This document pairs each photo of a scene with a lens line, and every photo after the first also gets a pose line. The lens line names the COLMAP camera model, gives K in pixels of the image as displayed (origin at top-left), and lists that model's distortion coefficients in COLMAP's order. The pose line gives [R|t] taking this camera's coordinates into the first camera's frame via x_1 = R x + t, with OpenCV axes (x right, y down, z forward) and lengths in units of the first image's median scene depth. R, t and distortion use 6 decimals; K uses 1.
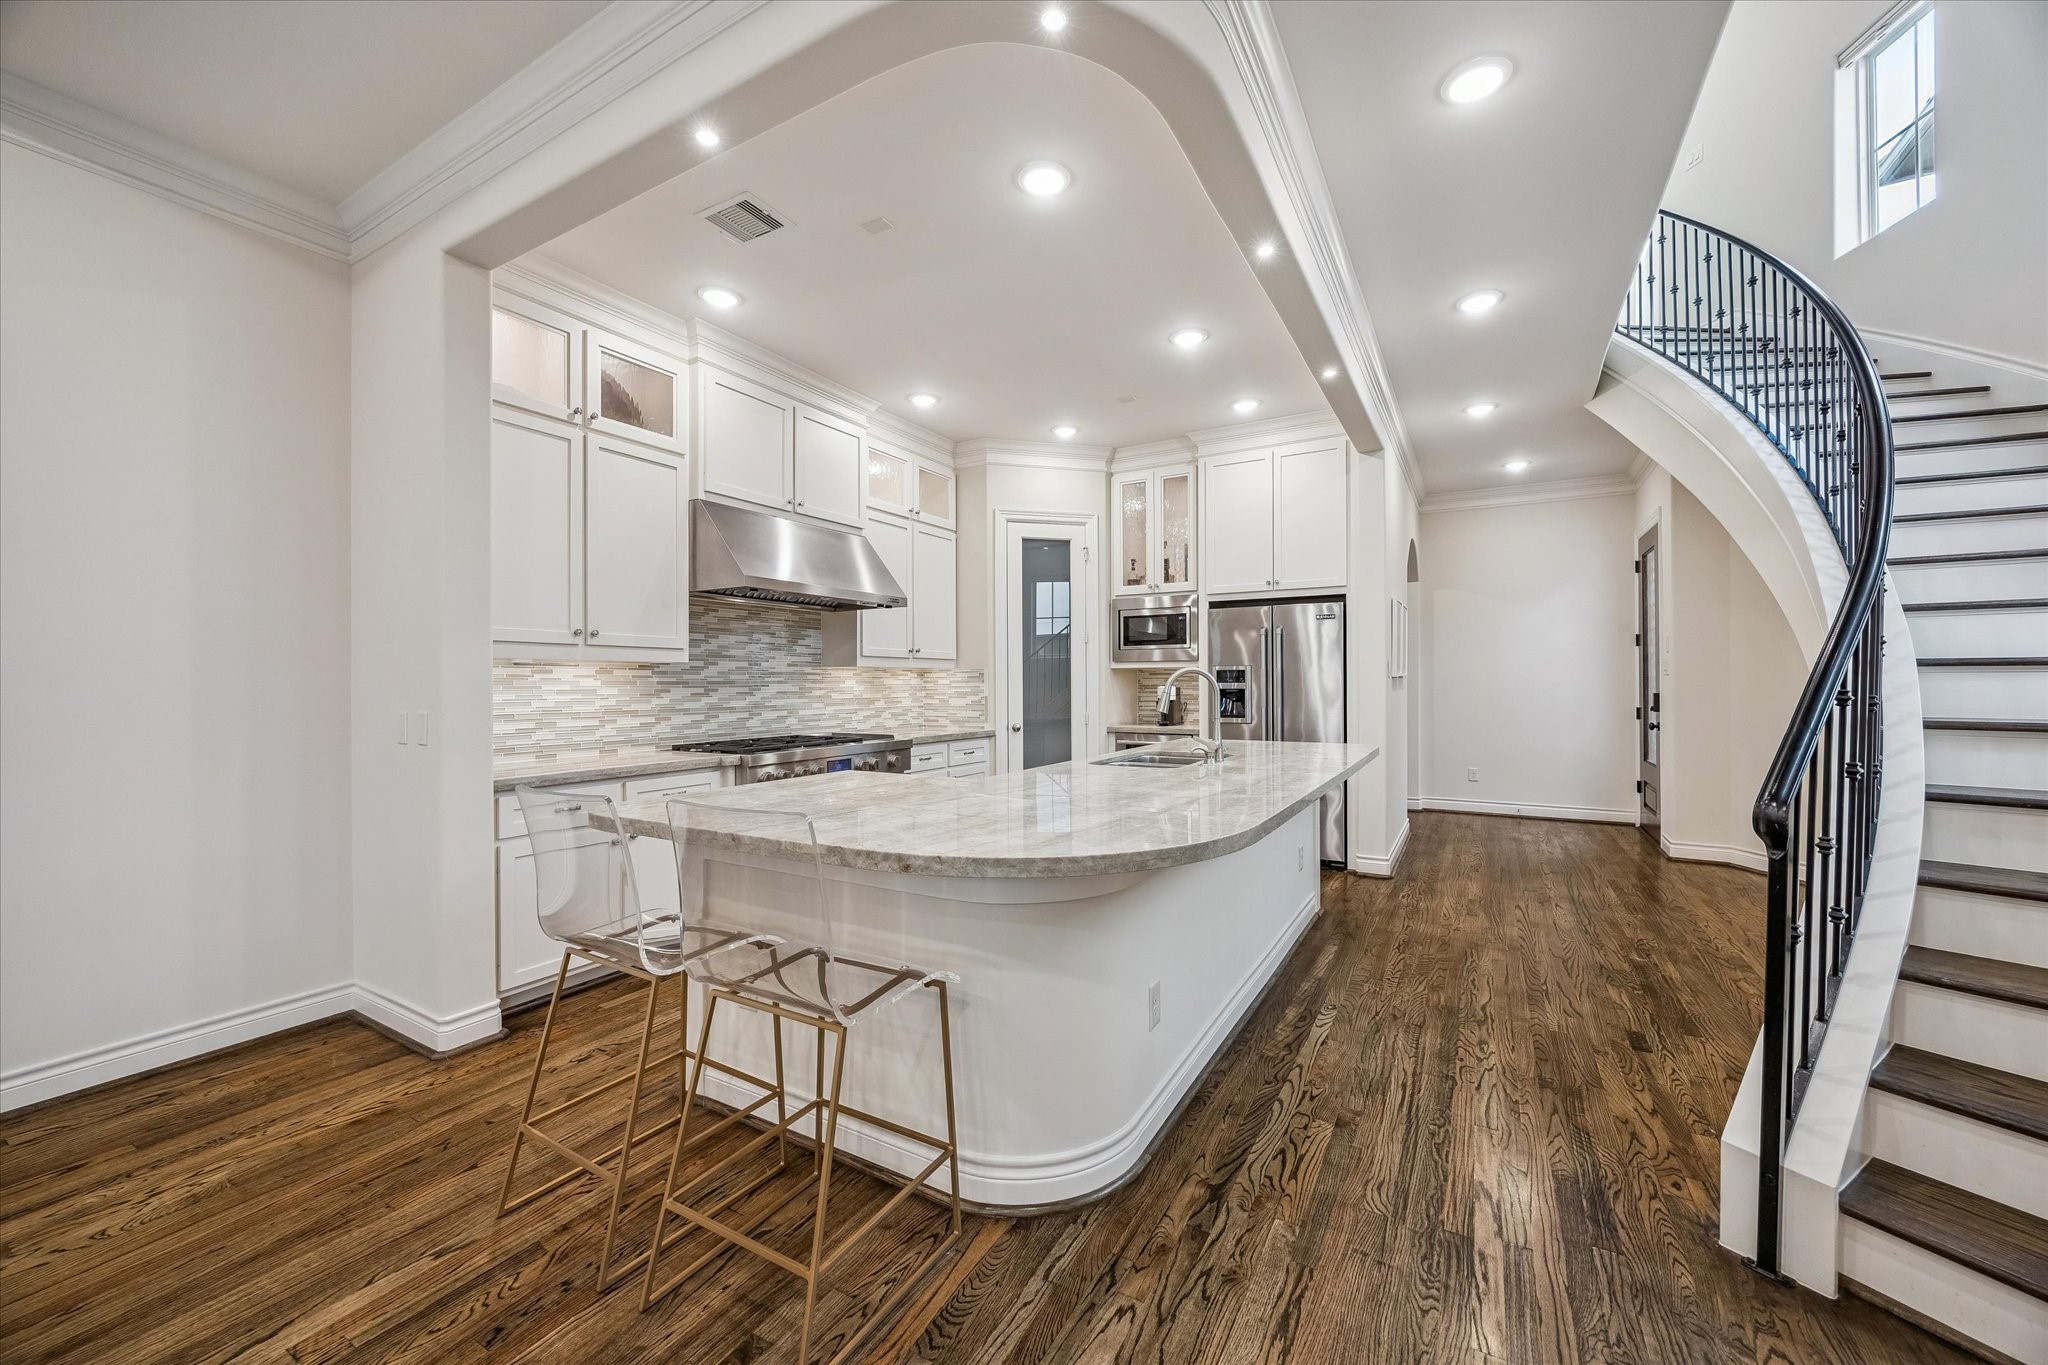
lens RADIAL K [[785.0, 0, 1043.3], [0, 785.0, 680.3], [0, 0, 1]] dist [0.001350, 0.000033]
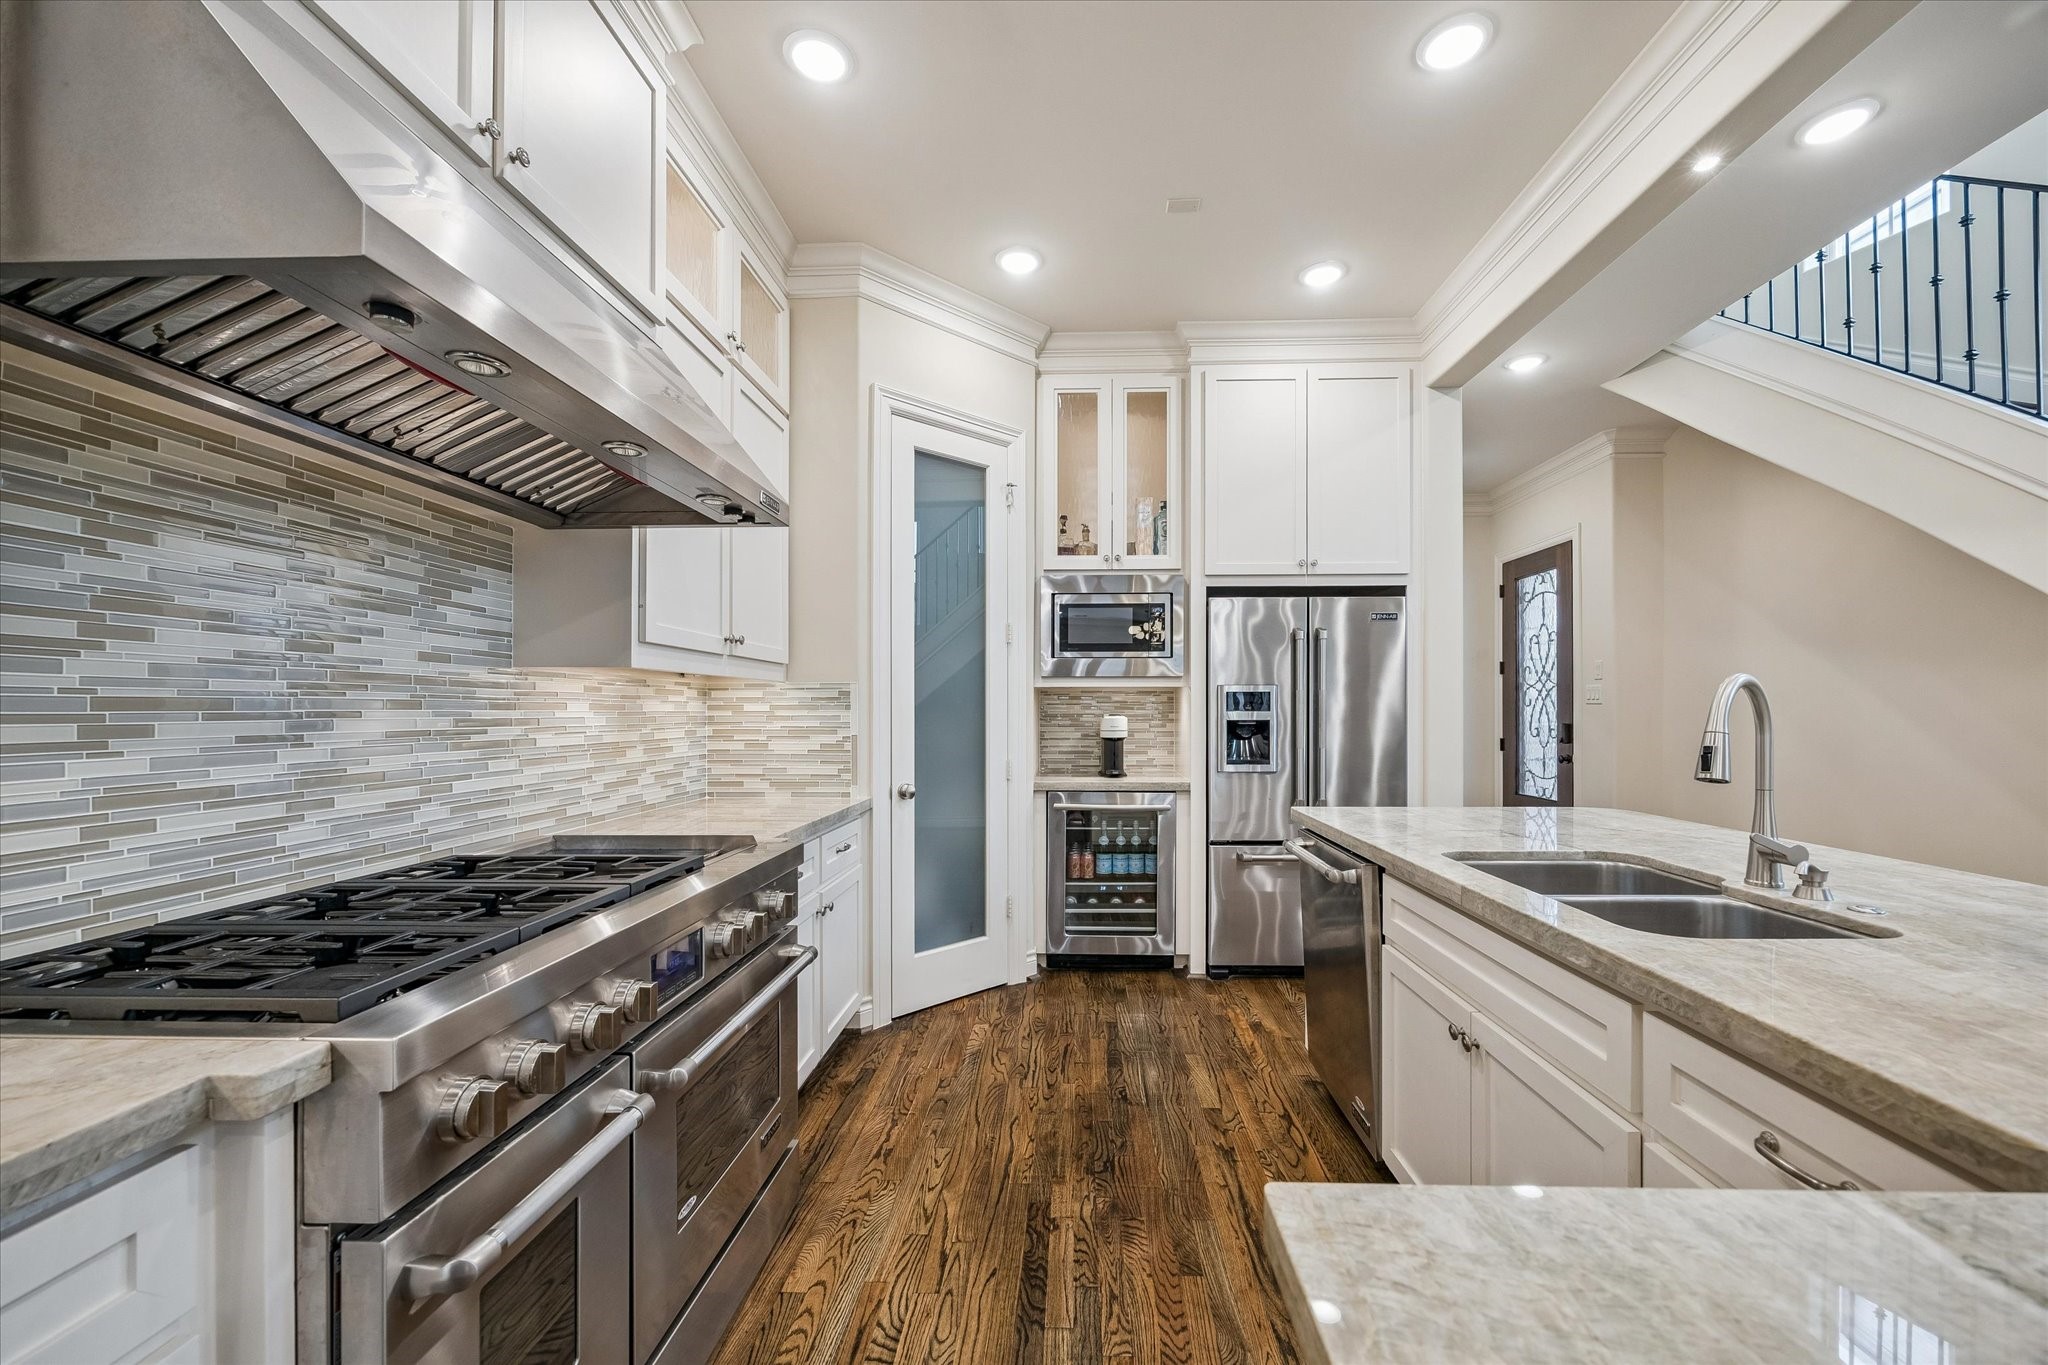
lens RADIAL K [[785.0, 0, 1054.3], [0, 785.0, 710.2], [0, 0, 1]] dist [0.001350, 0.000033]
pose [[0.881082, 0.003301, 0.472952, -0.232491], [-0.003912, 0.999992, 0.000310, 0.003317], [-0.472948, -0.002123, 0.881088, 0.532641]]
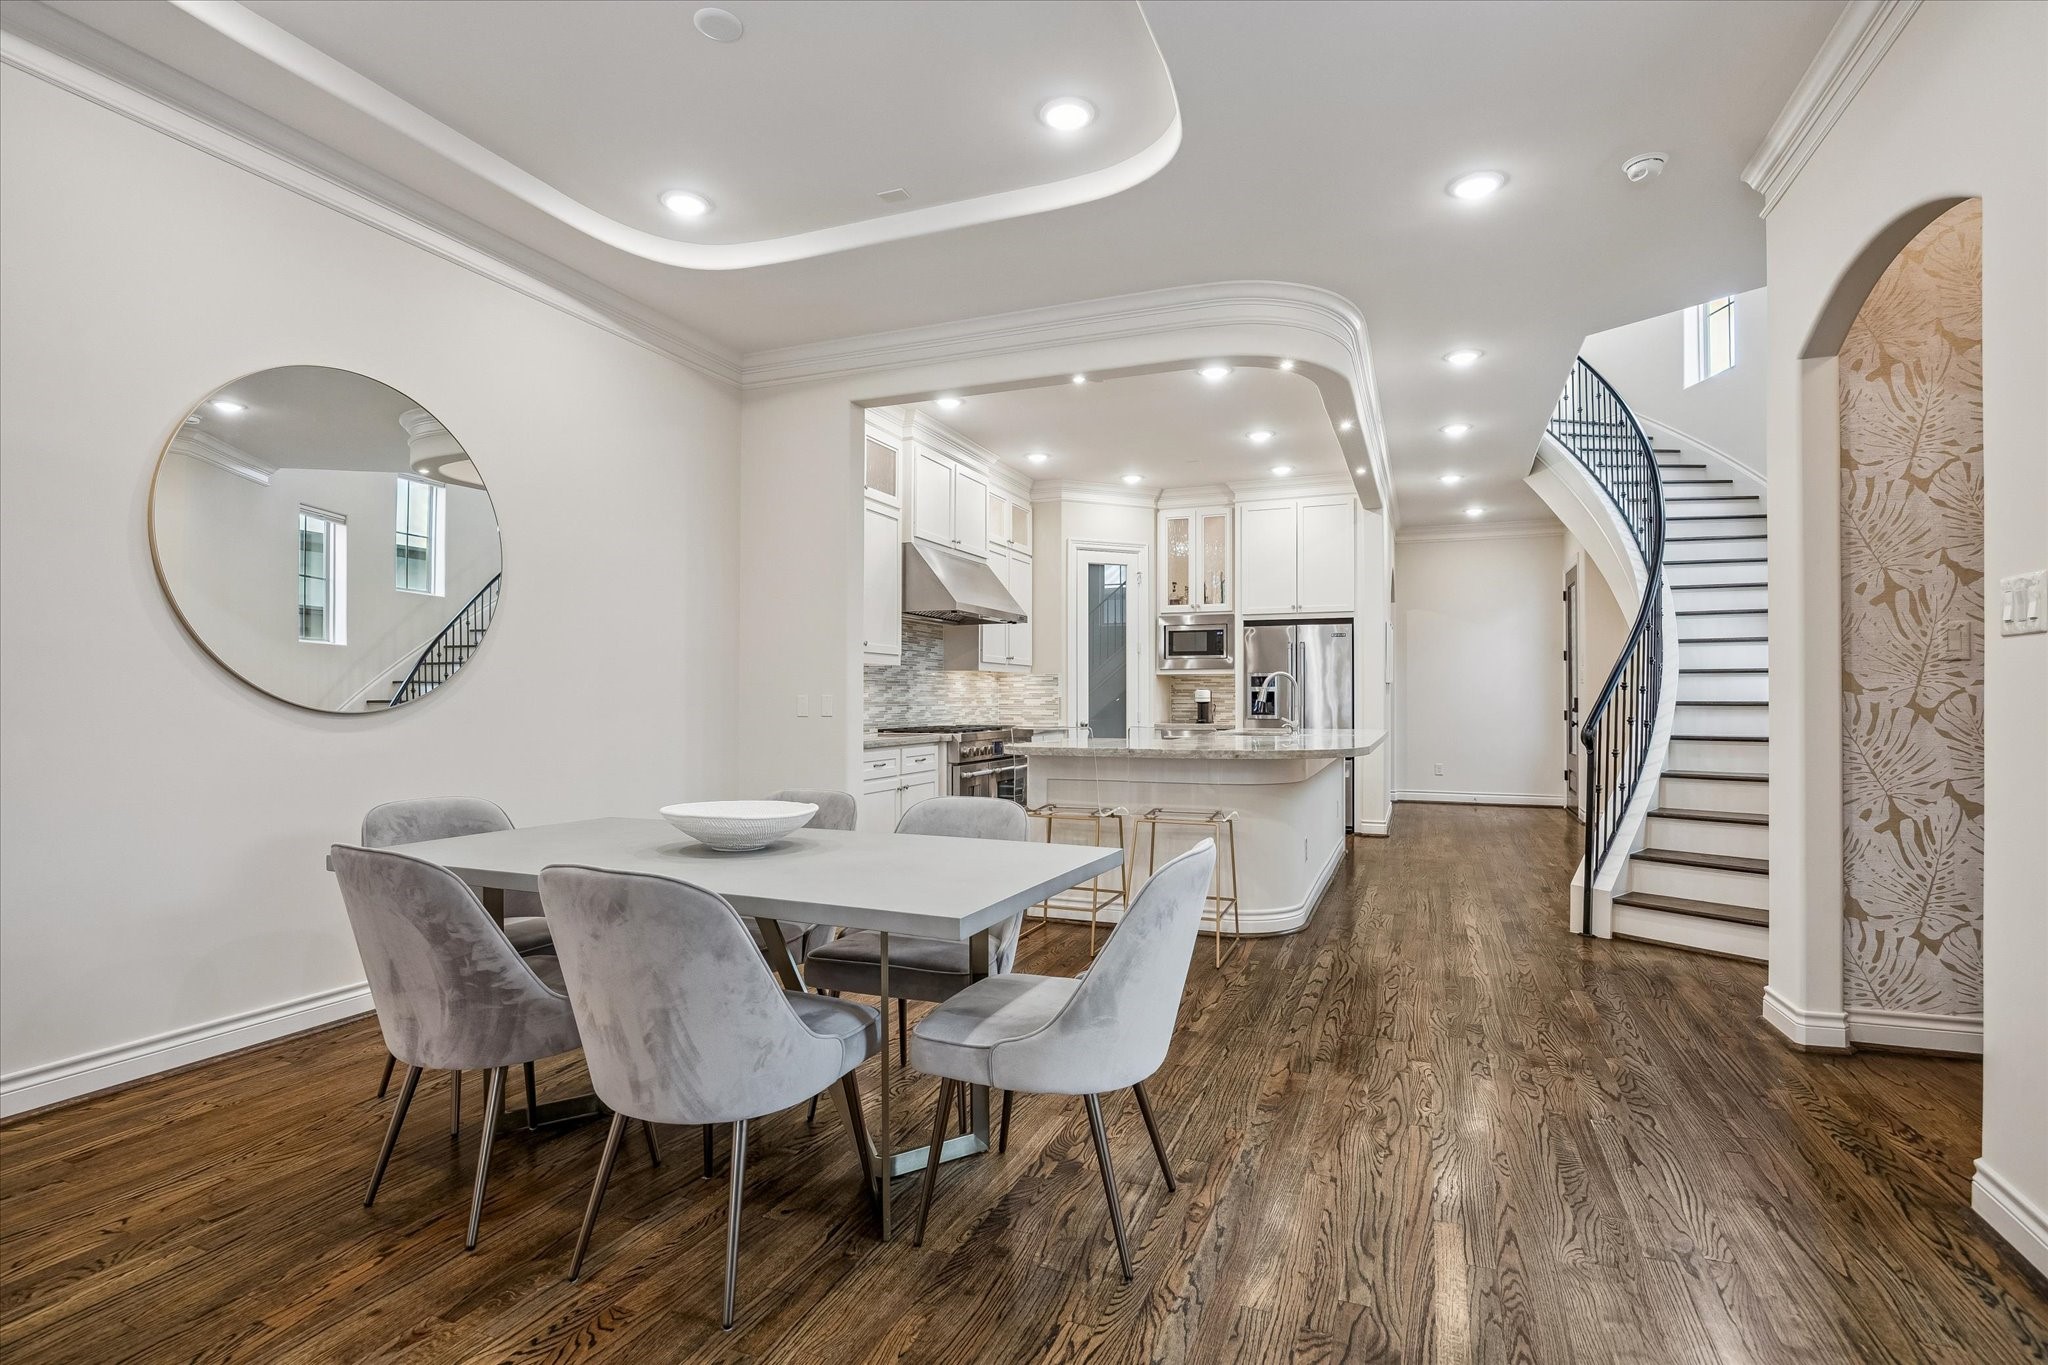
lens RADIAL K [[996.2, 0, 1057.9], [0, 996.2, 688.8], [0, 0, 1]] dist [0.006887, 0.000157]
pose [[0.987687, 0.005735, 0.156338, -0.351579], [-0.004644, 0.999962, -0.007340, 0.021305], [-0.156375, 0.006524, 0.987676, -0.542468]]
